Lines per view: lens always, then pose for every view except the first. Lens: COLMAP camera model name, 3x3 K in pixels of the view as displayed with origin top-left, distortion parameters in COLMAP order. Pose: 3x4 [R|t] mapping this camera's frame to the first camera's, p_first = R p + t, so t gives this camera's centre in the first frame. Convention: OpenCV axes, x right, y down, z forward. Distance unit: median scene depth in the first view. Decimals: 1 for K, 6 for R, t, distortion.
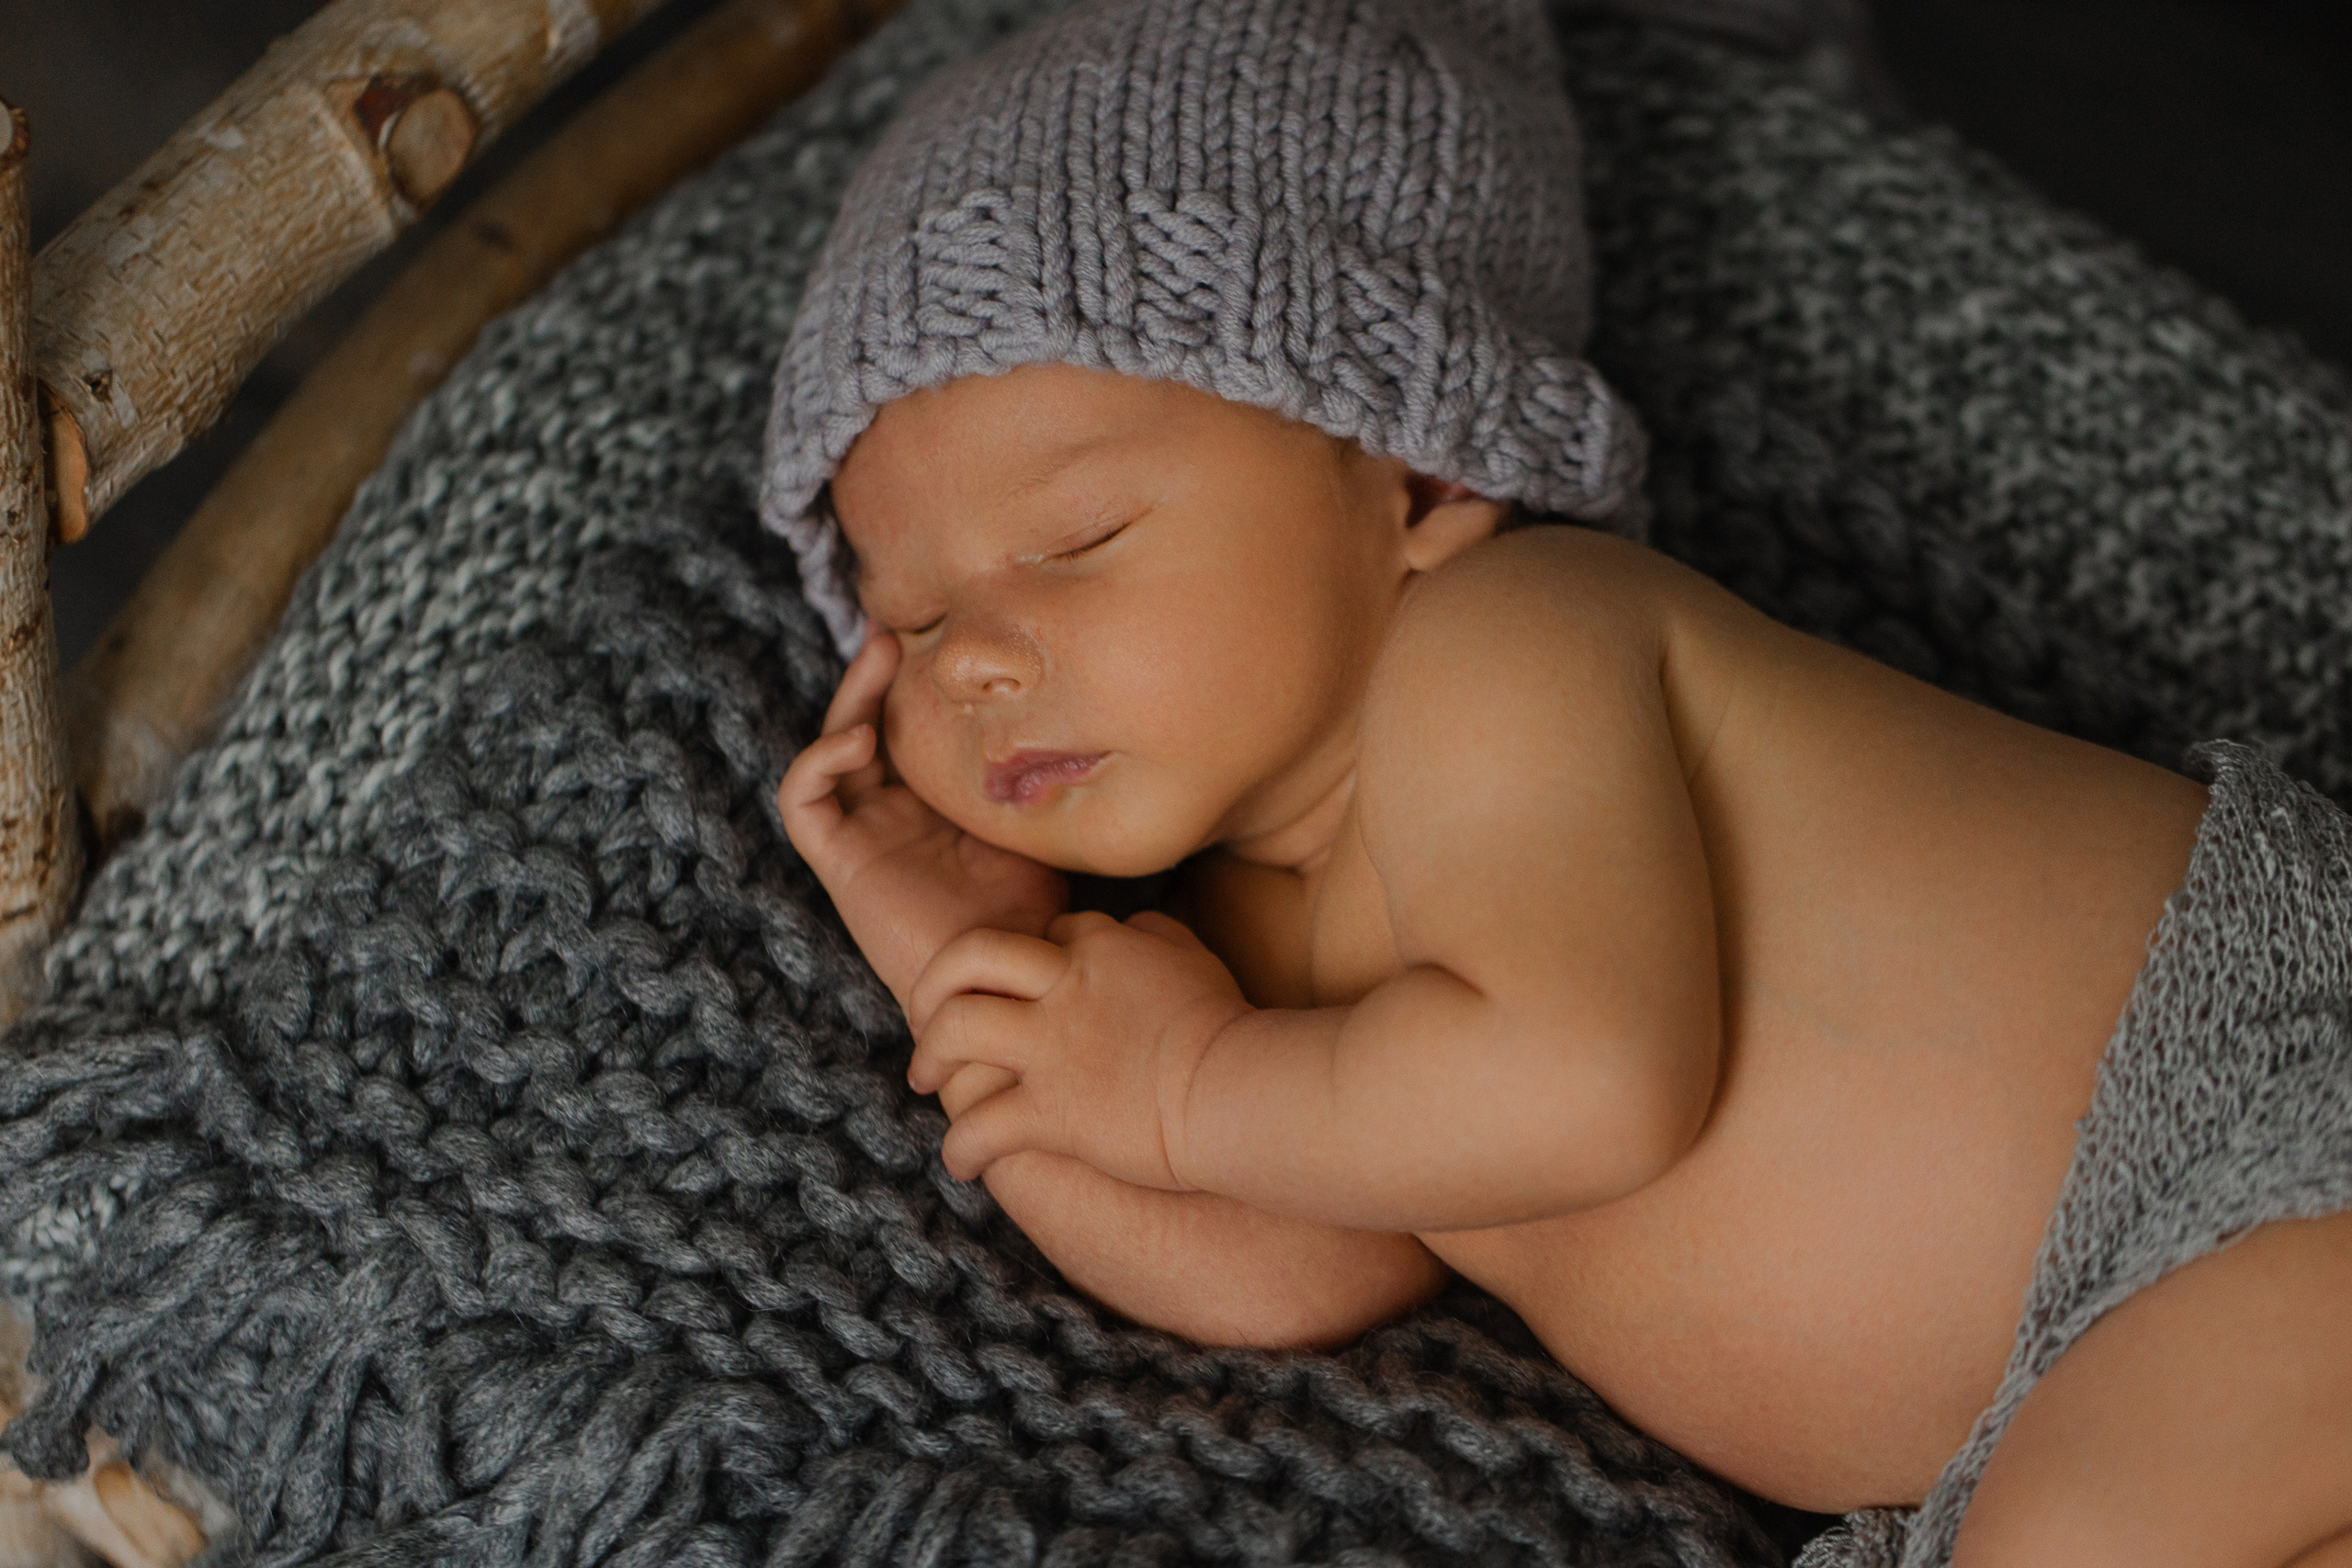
lens RADIAL K [[7391.2, 0, 1171.2], [0, 7391.2, 566.1], [0, 0, 1]] dist [-0.080346, 1.082207]
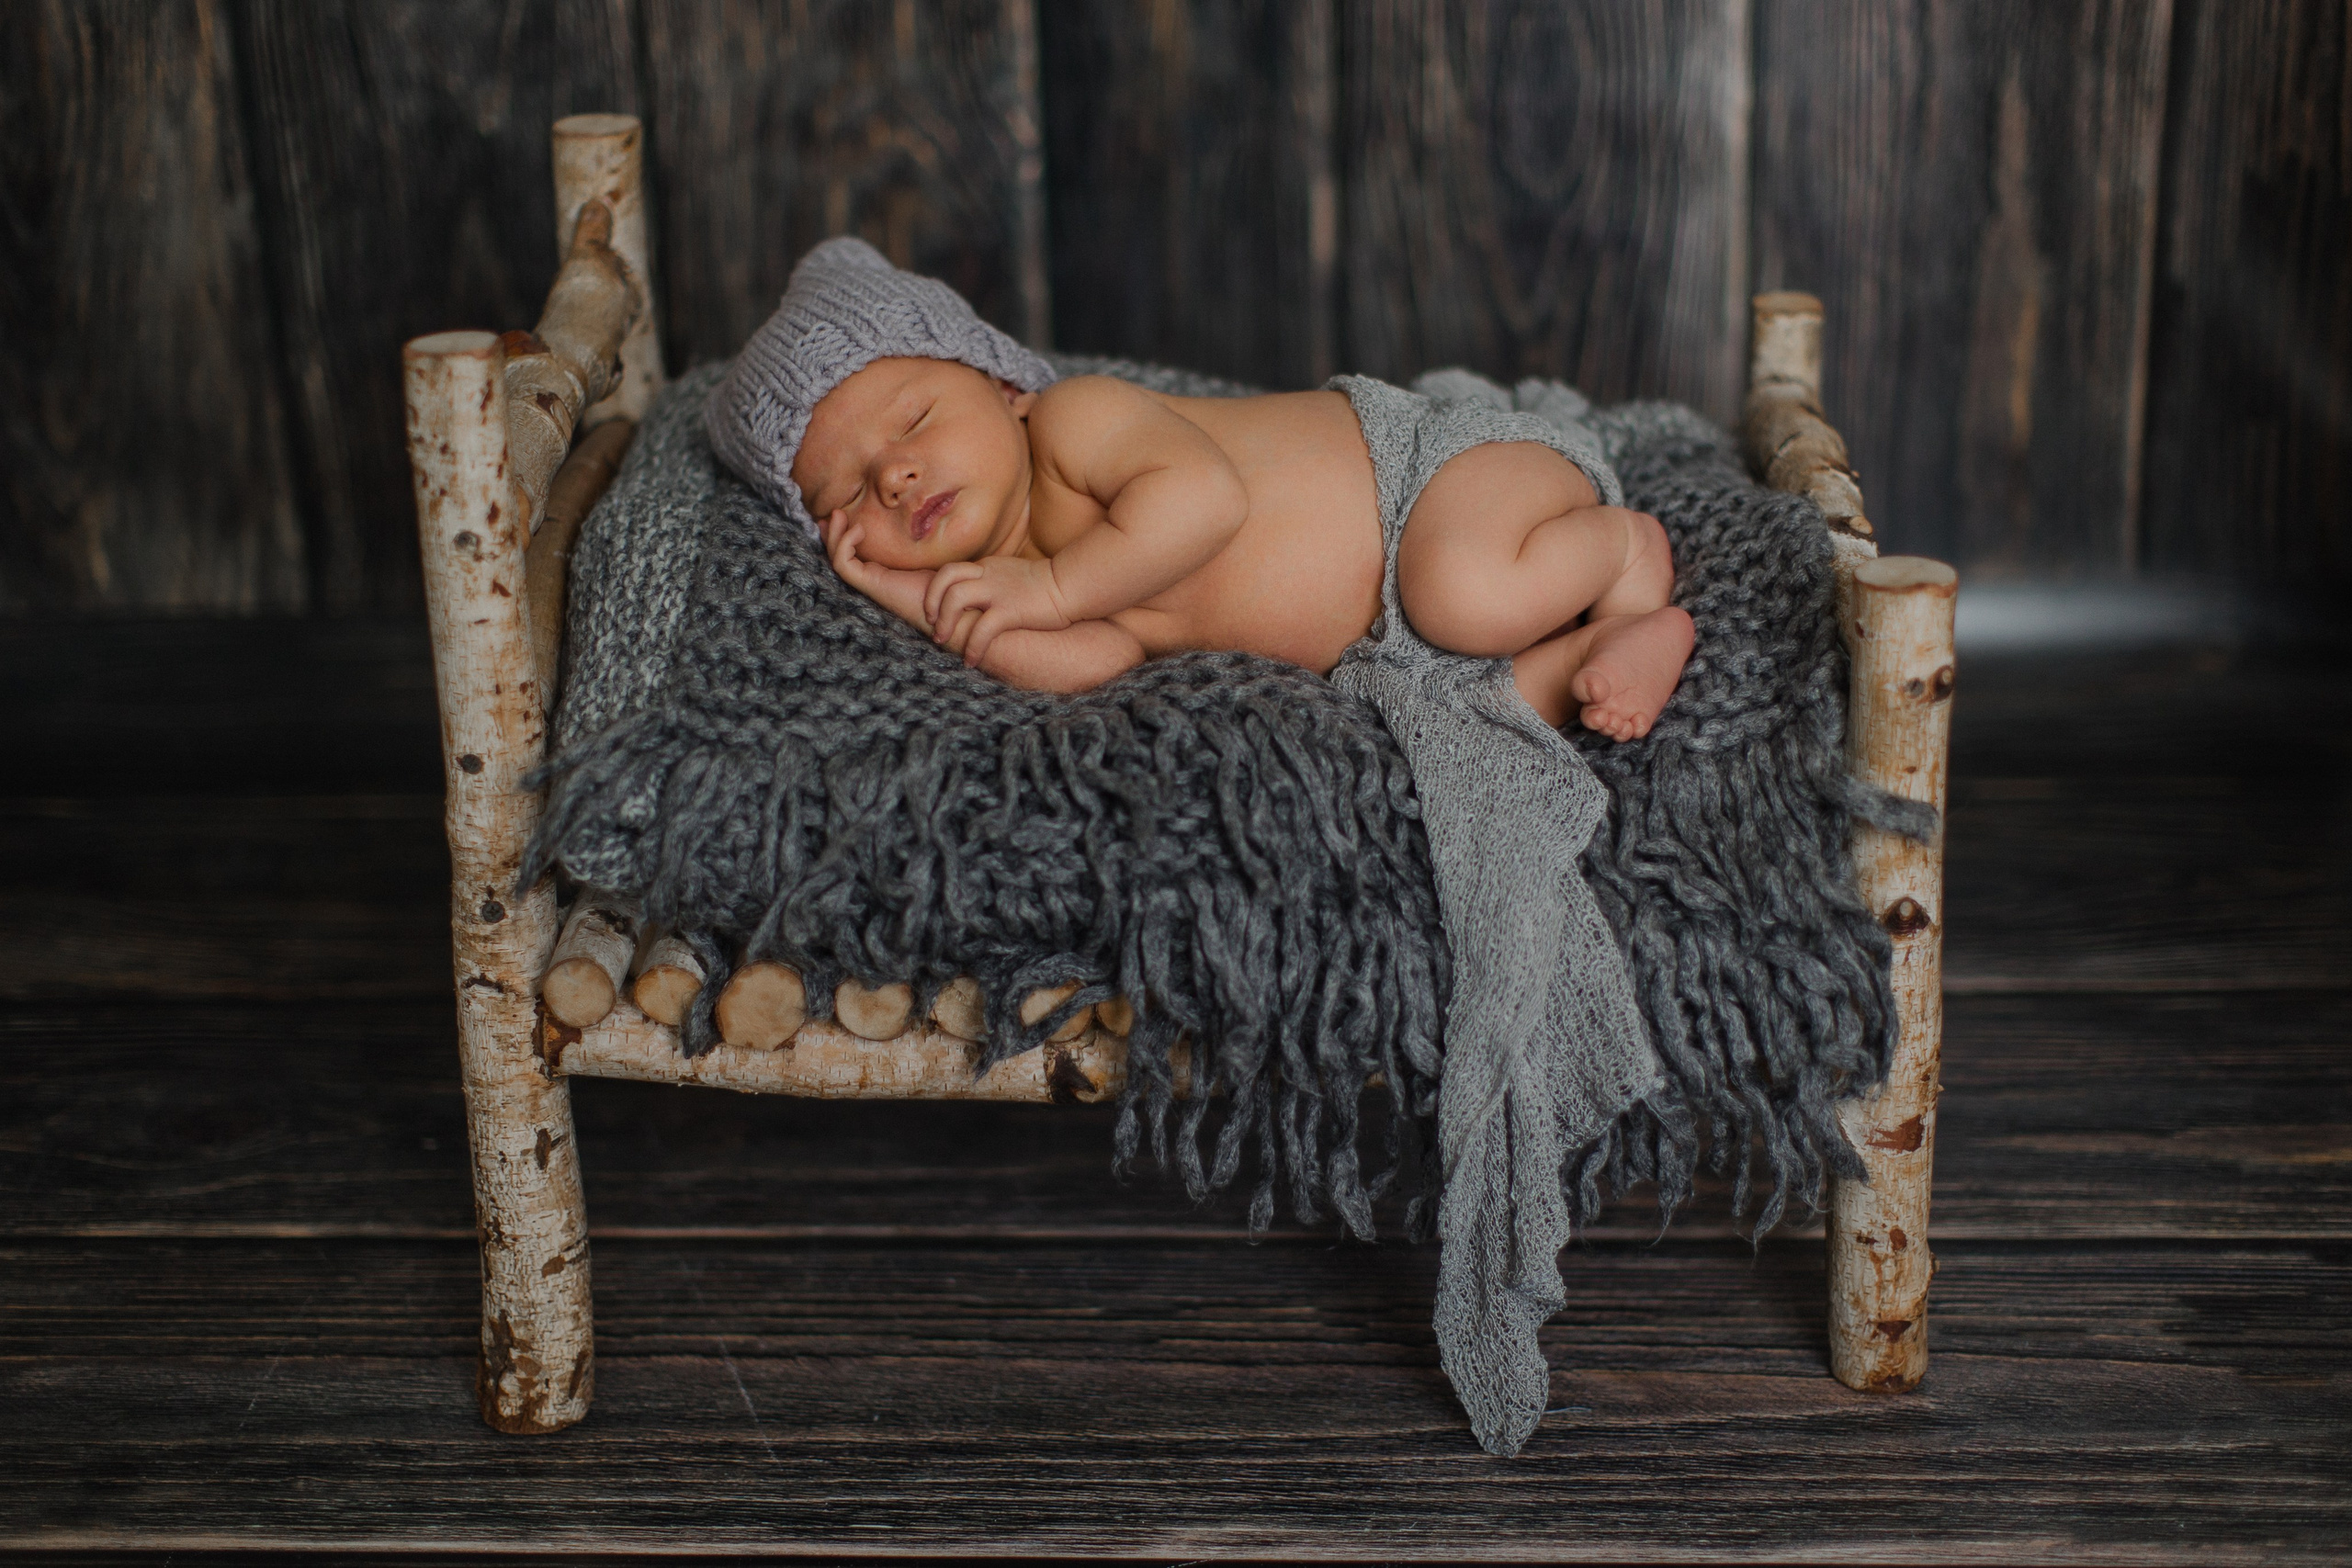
lens RADIAL K [[3627.7, 0, 1192.6], [0, 3627.7, 697.7], [0, 0, 1]] dist [-0.005245, -0.054602]
pose [[0.819786, -0.264526, 0.507914, -0.580277], [0.431503, 0.868440, -0.244166, 0.415614], [-0.376504, 0.419330, 0.826079, -0.017634]]
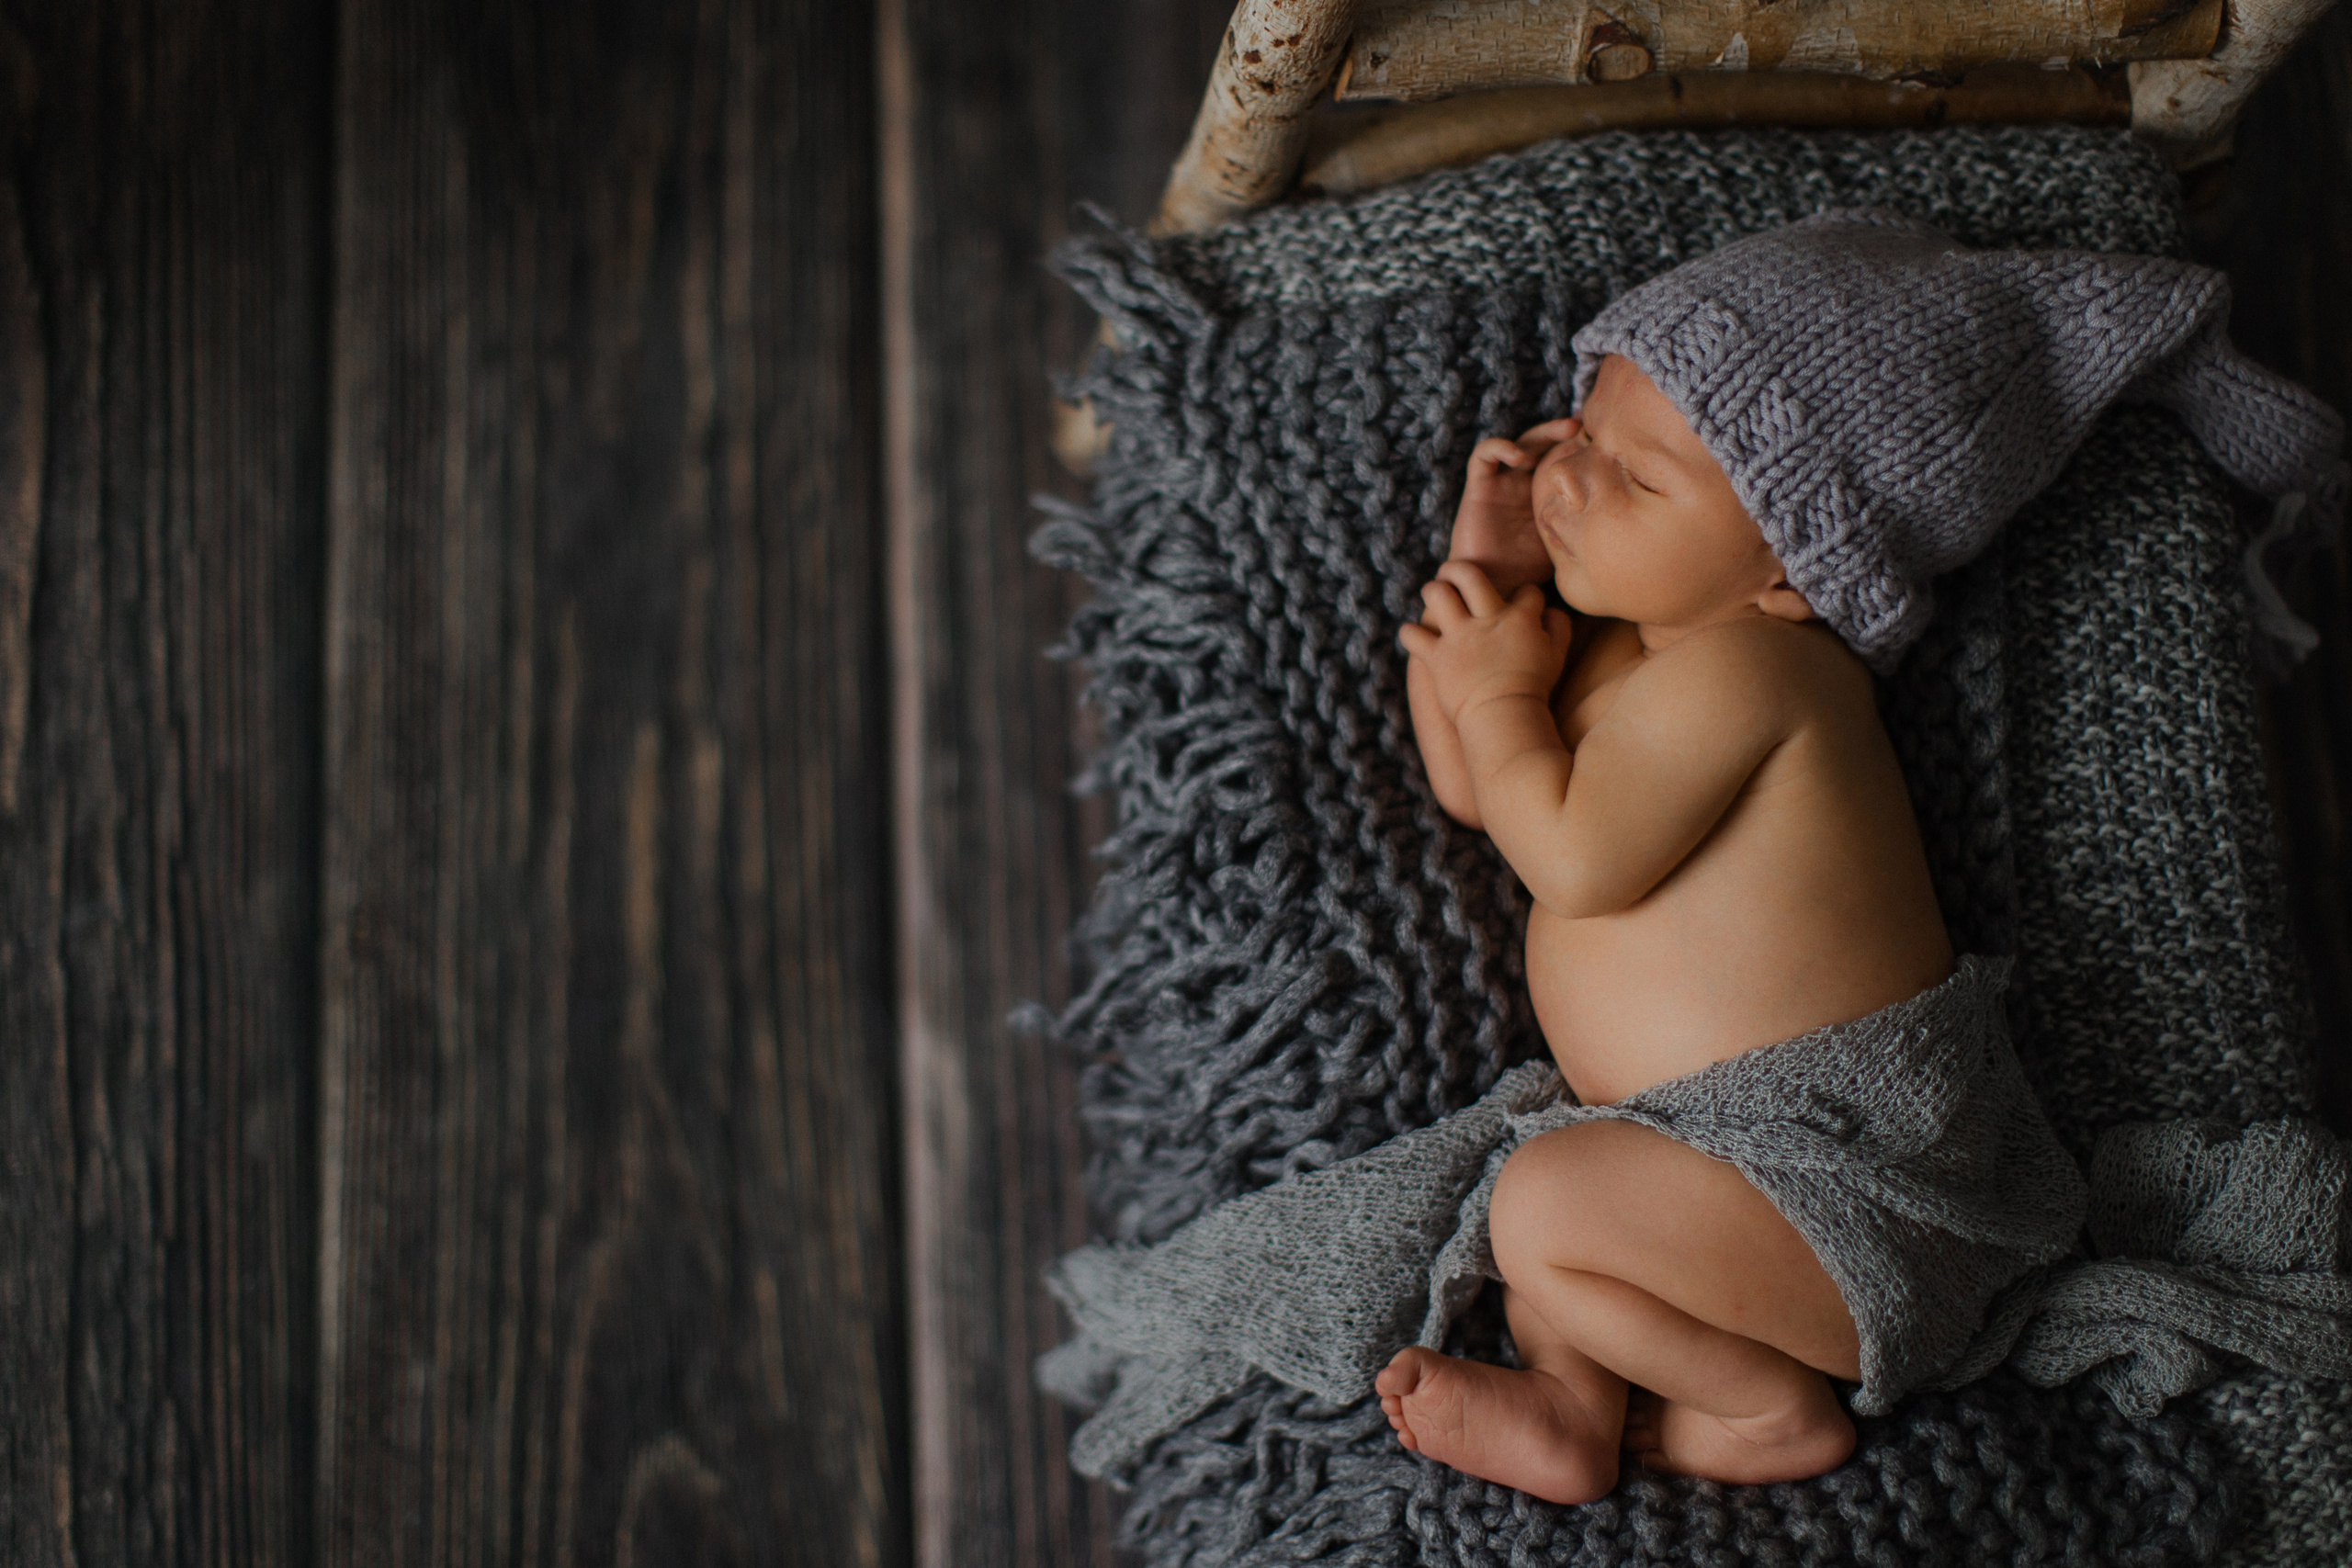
lens RADIAL K [[3636.0, 0, 1176.0], [0, 3636.0, 784.0], [0, 0, 1]] dist [-0.033286, 0.032355]
pose [[0.646838, 0.745340, -0.161460, 0.124342], [-0.594071, 0.625207, 0.506158, -0.367212], [0.478205, -0.231484, 0.847192, 0.095624]]
